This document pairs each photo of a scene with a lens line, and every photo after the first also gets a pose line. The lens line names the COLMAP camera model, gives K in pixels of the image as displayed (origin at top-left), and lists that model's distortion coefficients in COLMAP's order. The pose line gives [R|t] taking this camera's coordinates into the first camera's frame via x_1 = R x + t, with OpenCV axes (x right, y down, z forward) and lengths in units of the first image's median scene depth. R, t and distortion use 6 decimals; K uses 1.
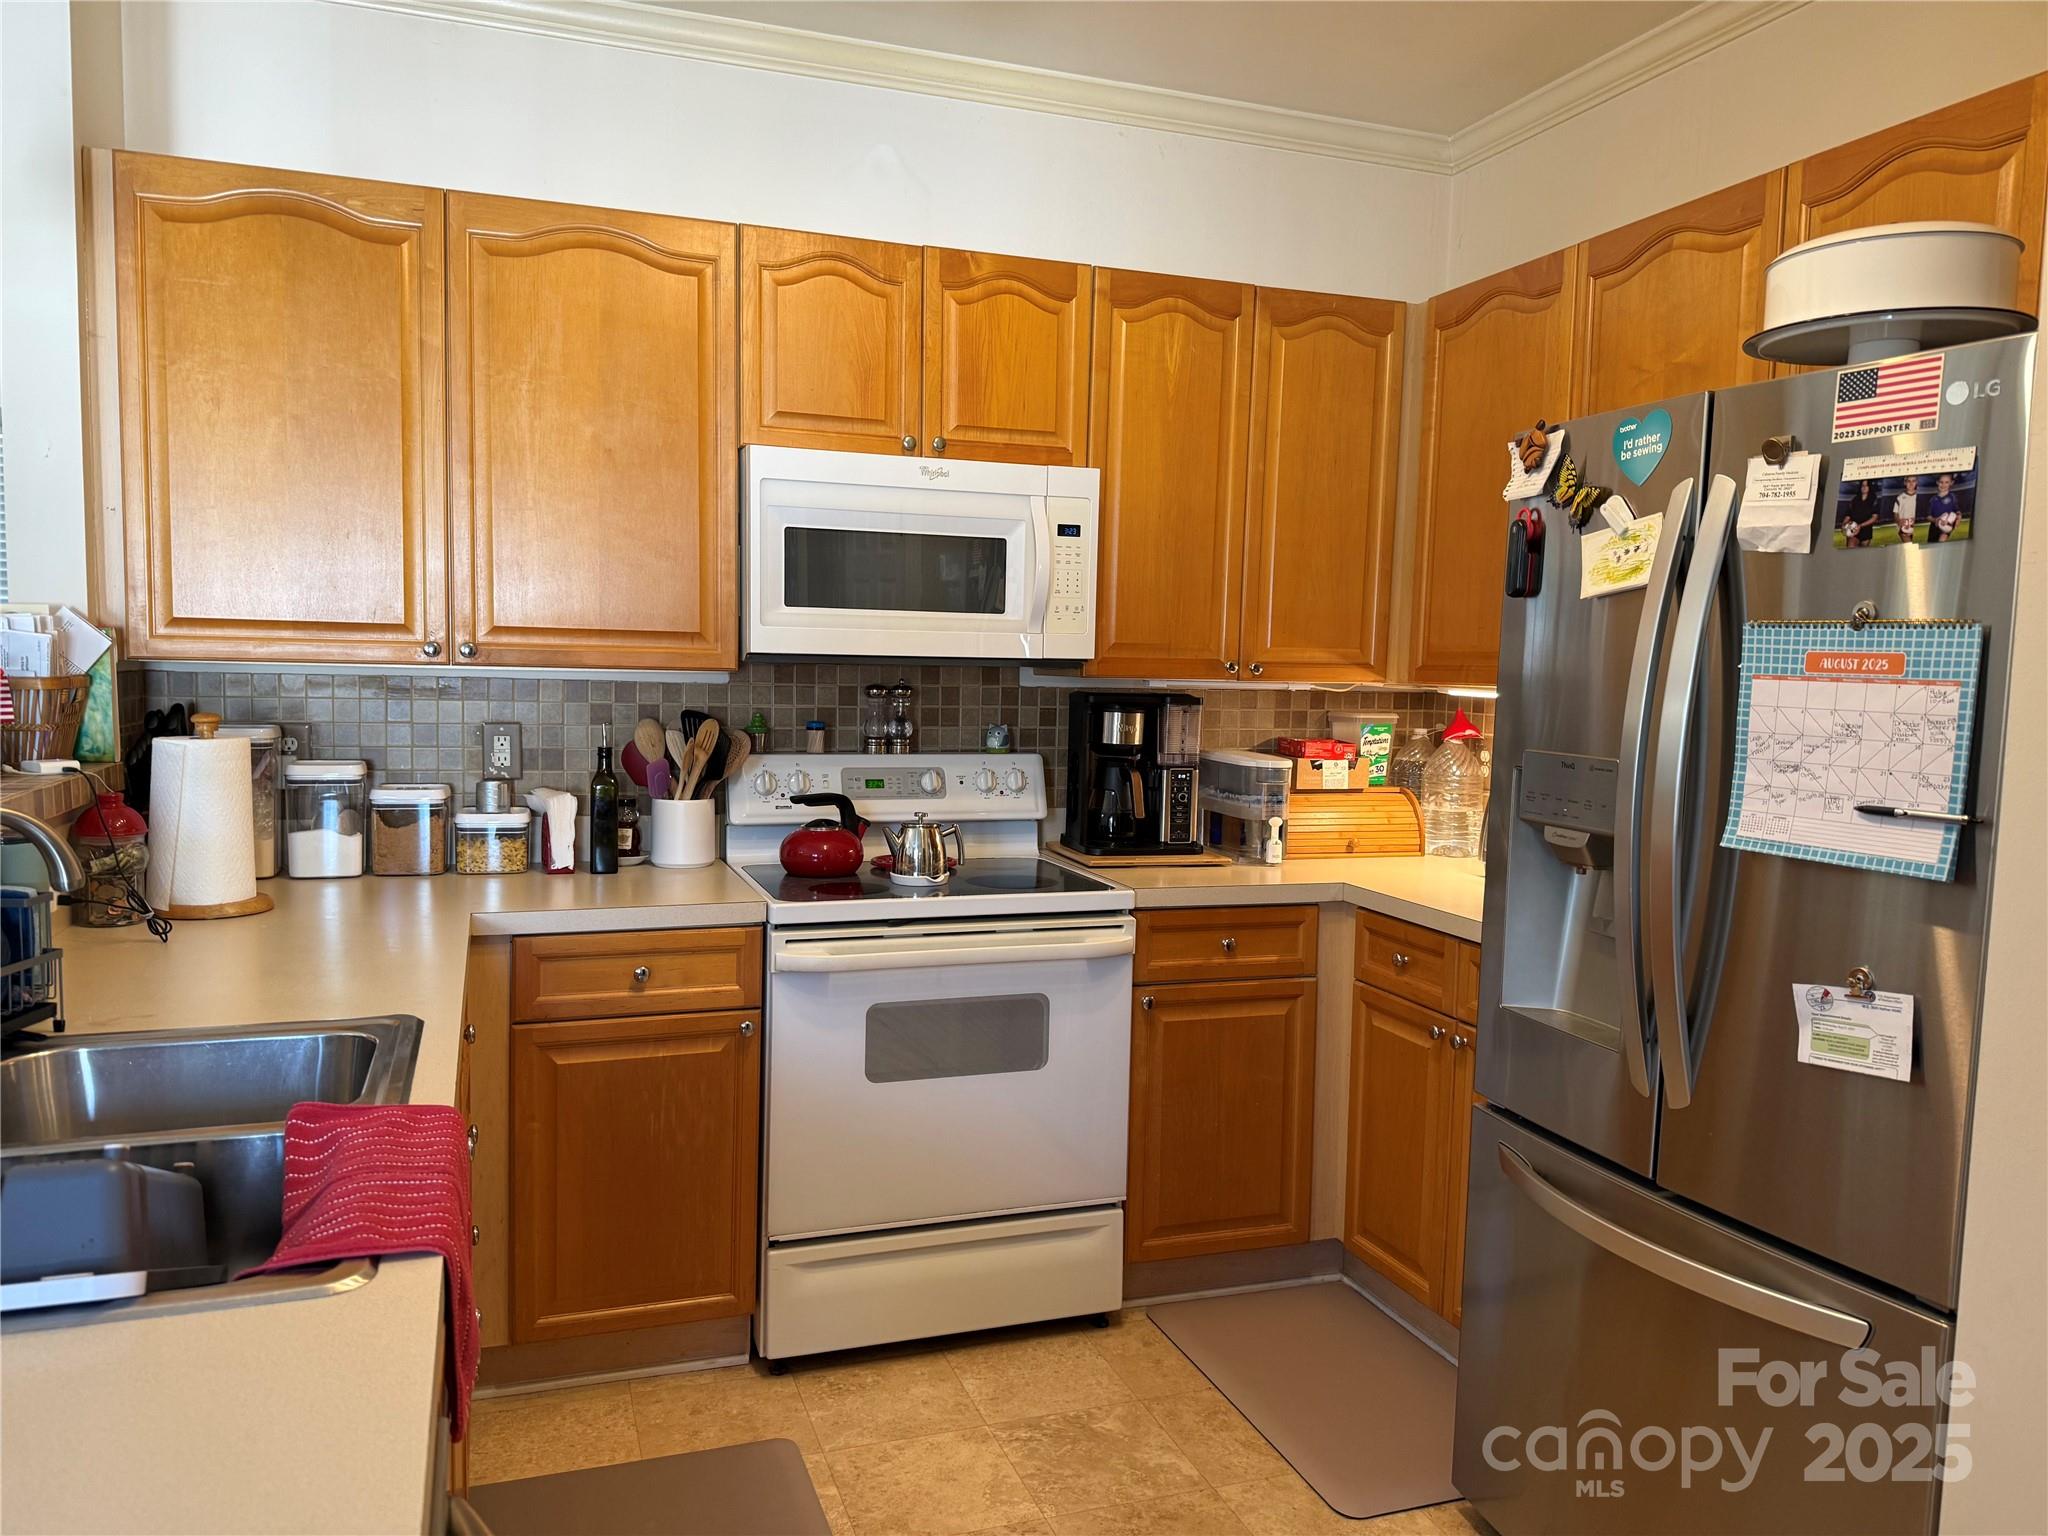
lens RADIAL K [[1426.1, 0, 1025.9], [0, 1426.1, 773.4], [0, 0, 1]] dist [0.053389, -0.083000]
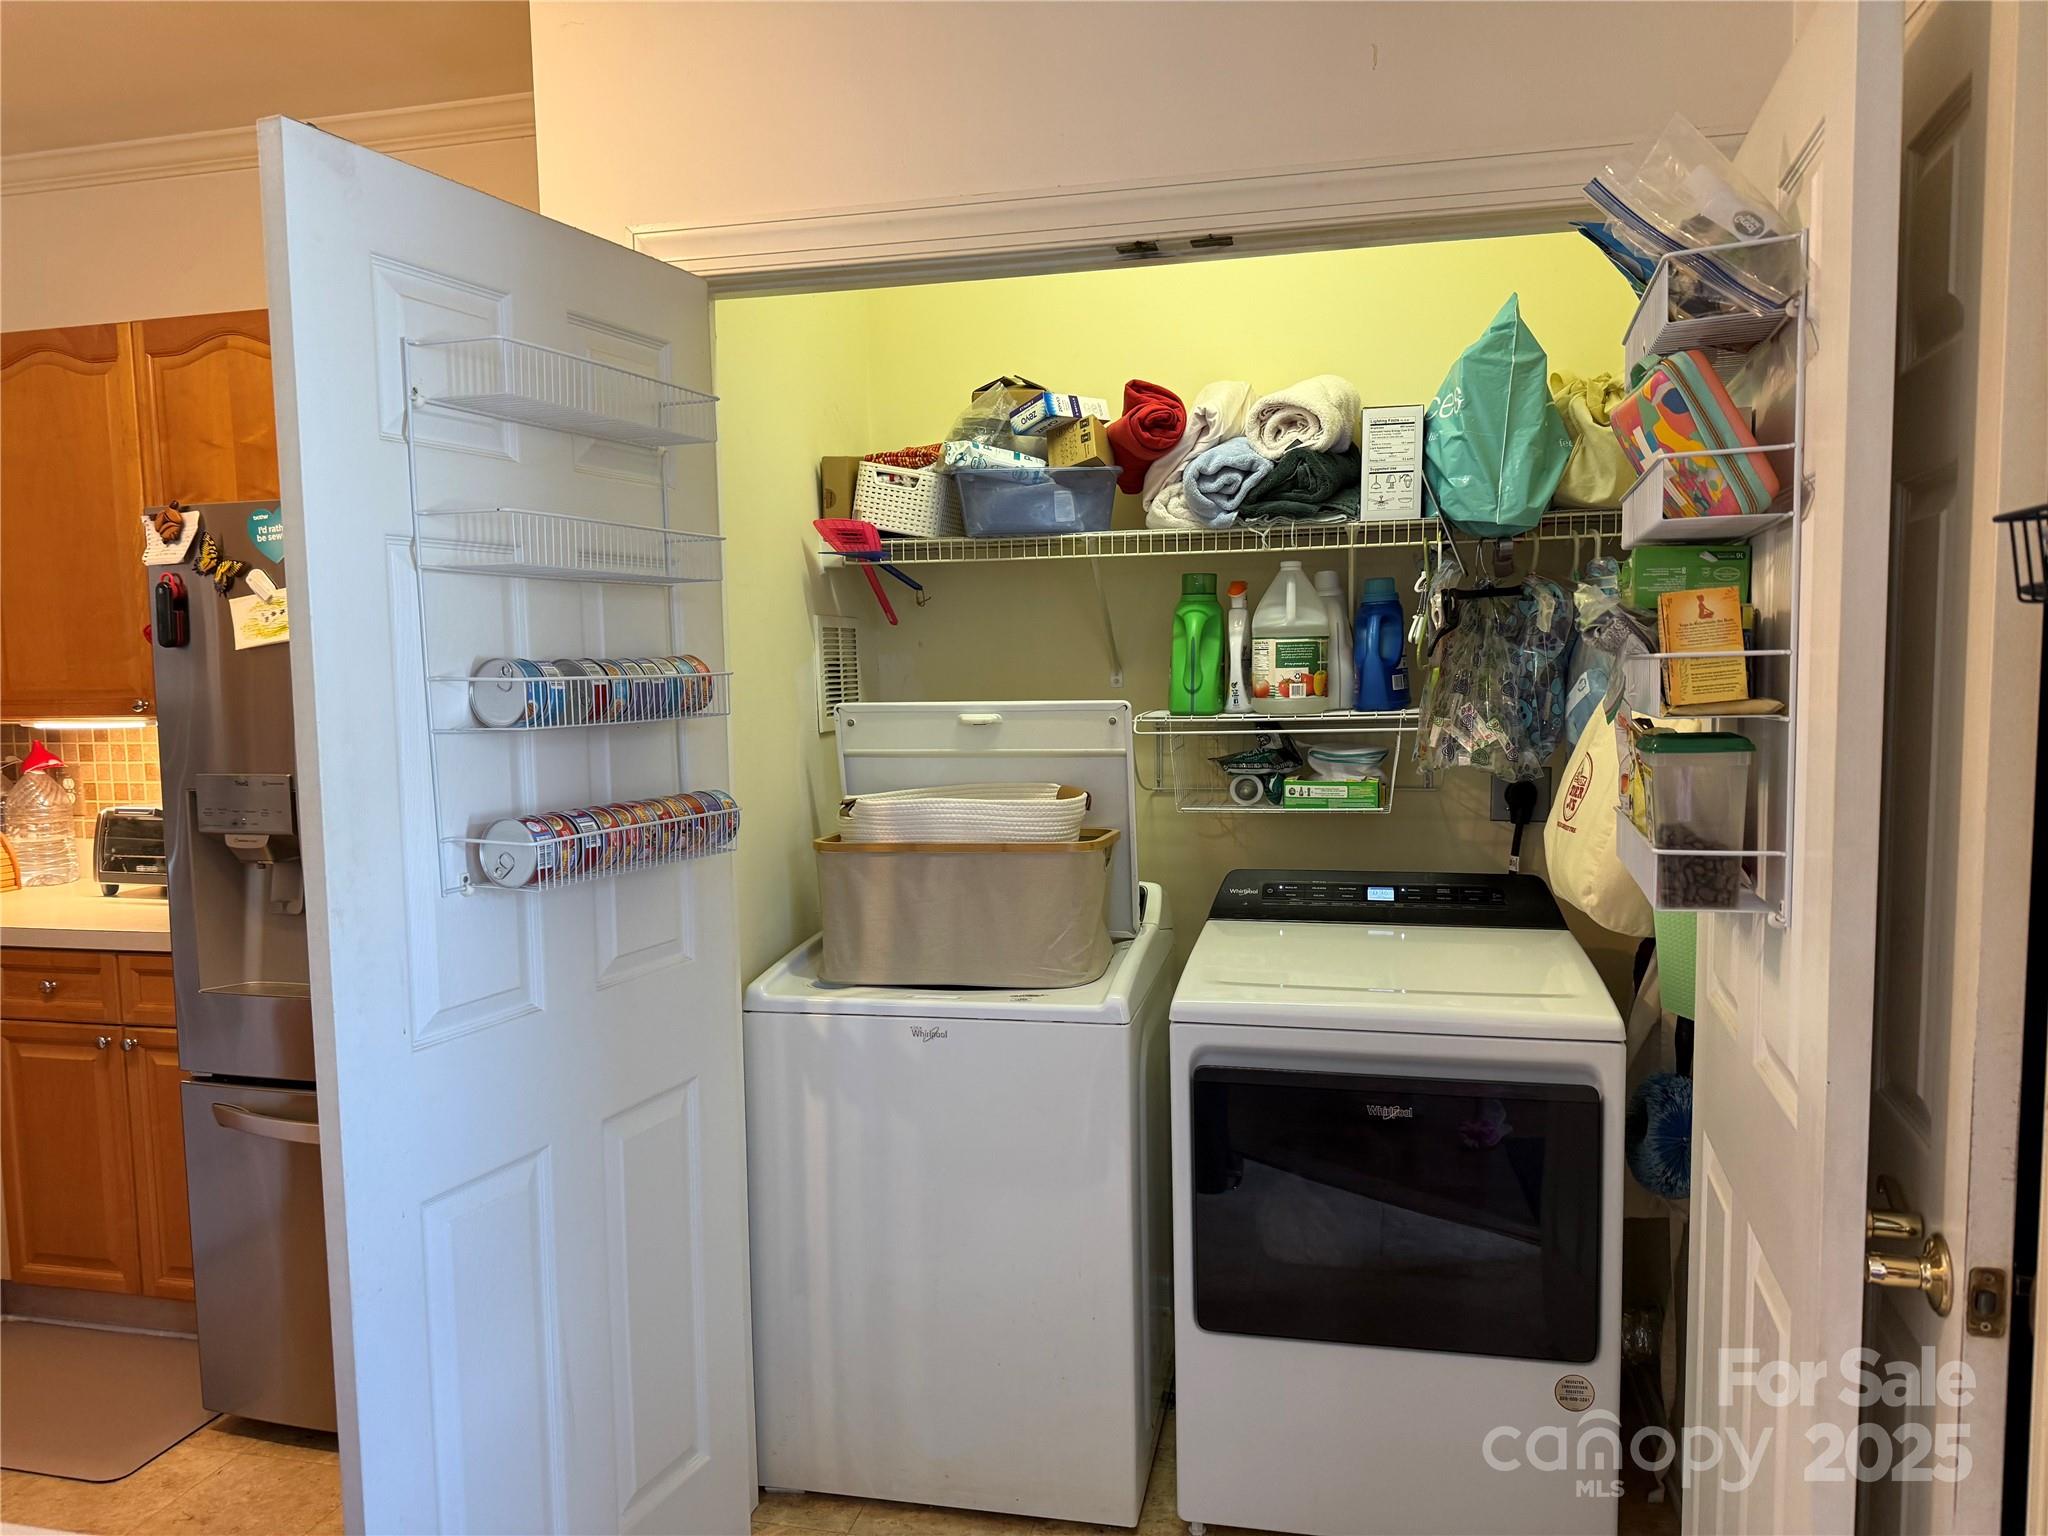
lens RADIAL K [[1426.1, 0, 1025.5], [0, 1426.1, 769.8], [0, 0, 1]] dist [0.053389, -0.083000]
pose [[0.540158, -0.107151, 0.834714, -0.224797], [0.103359, 0.992799, 0.060559, -0.017581], [-0.835192, 0.053564, 0.547343, -0.189972]]
